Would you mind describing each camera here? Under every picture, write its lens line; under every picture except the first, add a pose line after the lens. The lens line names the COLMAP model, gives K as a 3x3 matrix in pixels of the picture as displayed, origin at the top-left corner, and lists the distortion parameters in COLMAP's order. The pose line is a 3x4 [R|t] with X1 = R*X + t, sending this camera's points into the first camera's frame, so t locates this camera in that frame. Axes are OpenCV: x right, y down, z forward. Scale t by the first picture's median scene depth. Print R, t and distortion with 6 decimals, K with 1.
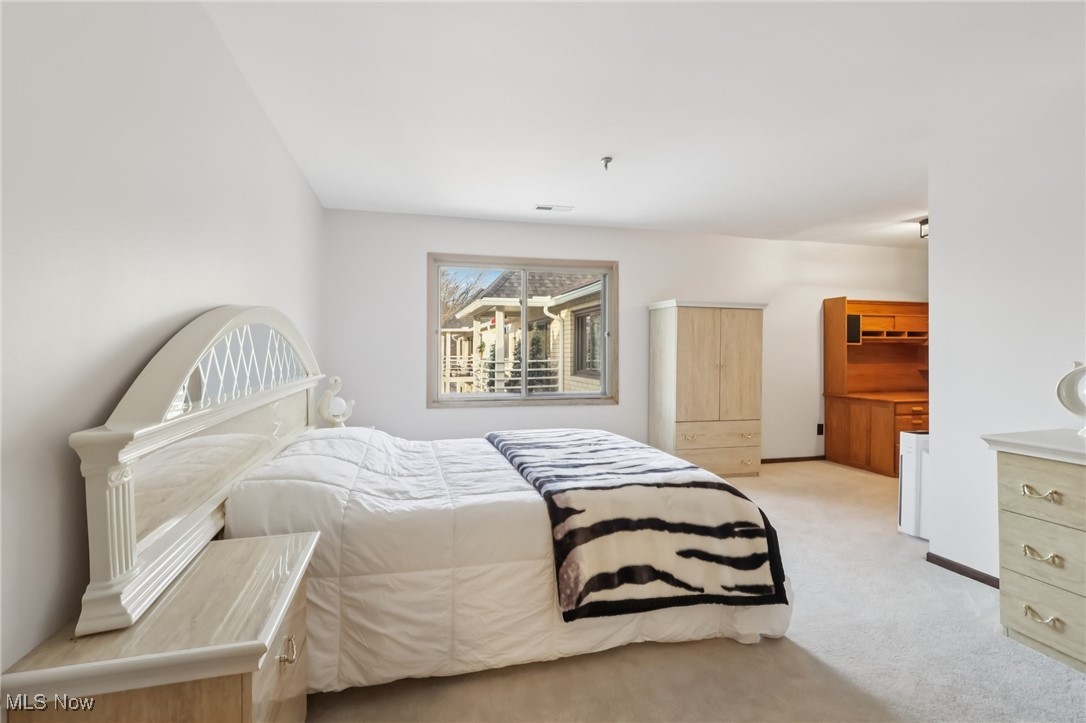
lens RADIAL K [[510.7, 0, 541.6], [0, 510.7, 351.1], [0, 0, 1]] dist [0.002339, 0.000321]
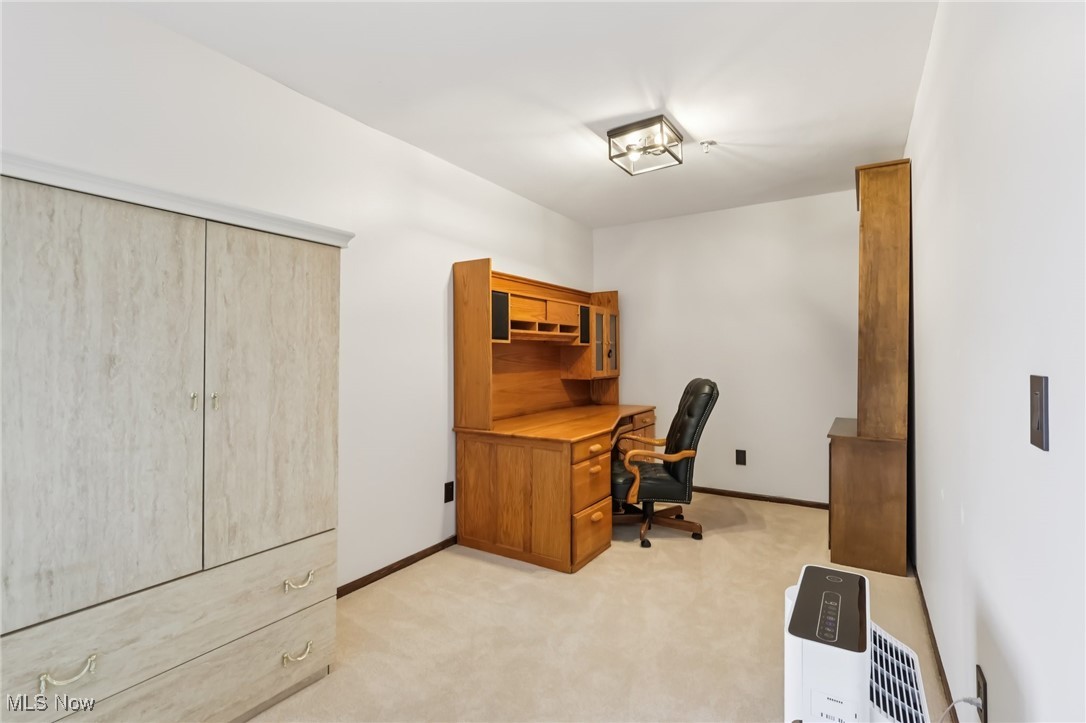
lens RADIAL K [[510.7, 0, 541.6], [0, 510.7, 351.1], [0, 0, 1]] dist [0.002339, 0.000321]
pose [[0.737265, 0.000099, 0.675603, 0.411015], [0.005623, 0.999964, -0.006283, 0.001845], [-0.675580, 0.008431, 0.737239, 0.883569]]
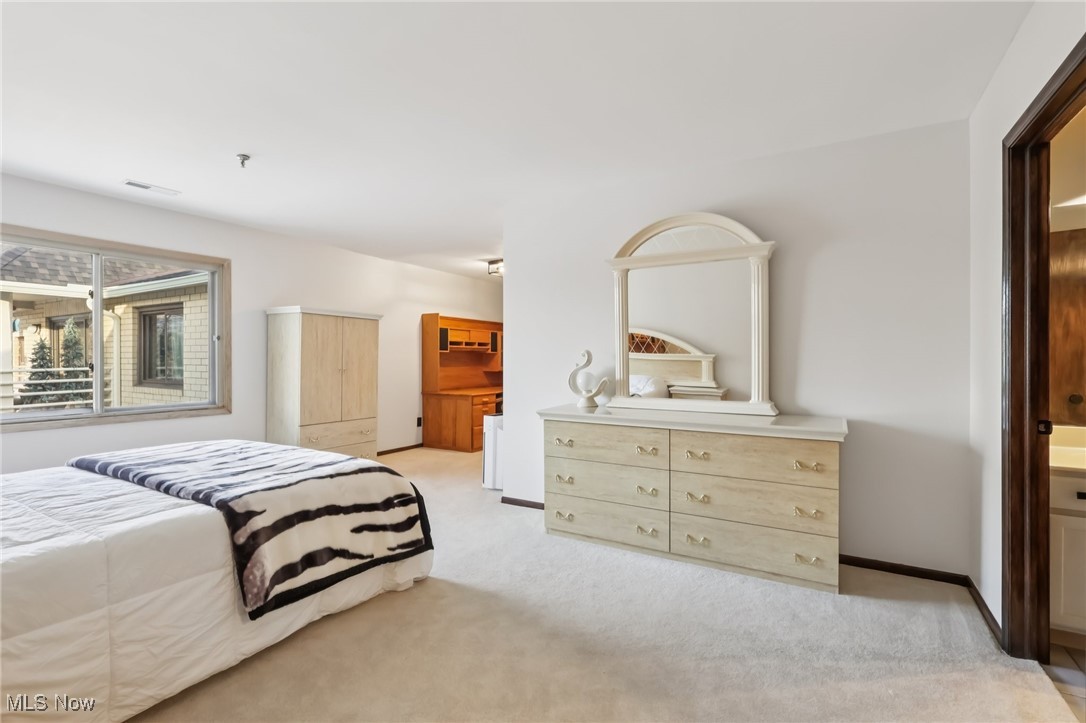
lens RADIAL K [[497.5, 0, 543.0], [0, 497.5, 361.5], [0, 0, 1]] dist [-0.000182, 0.000194]
pose [[0.708565, -0.003856, 0.705635, -0.129823], [-0.002731, 0.999963, 0.008206, 0.000471], [-0.705640, -0.007742, 0.708528, -0.060763]]
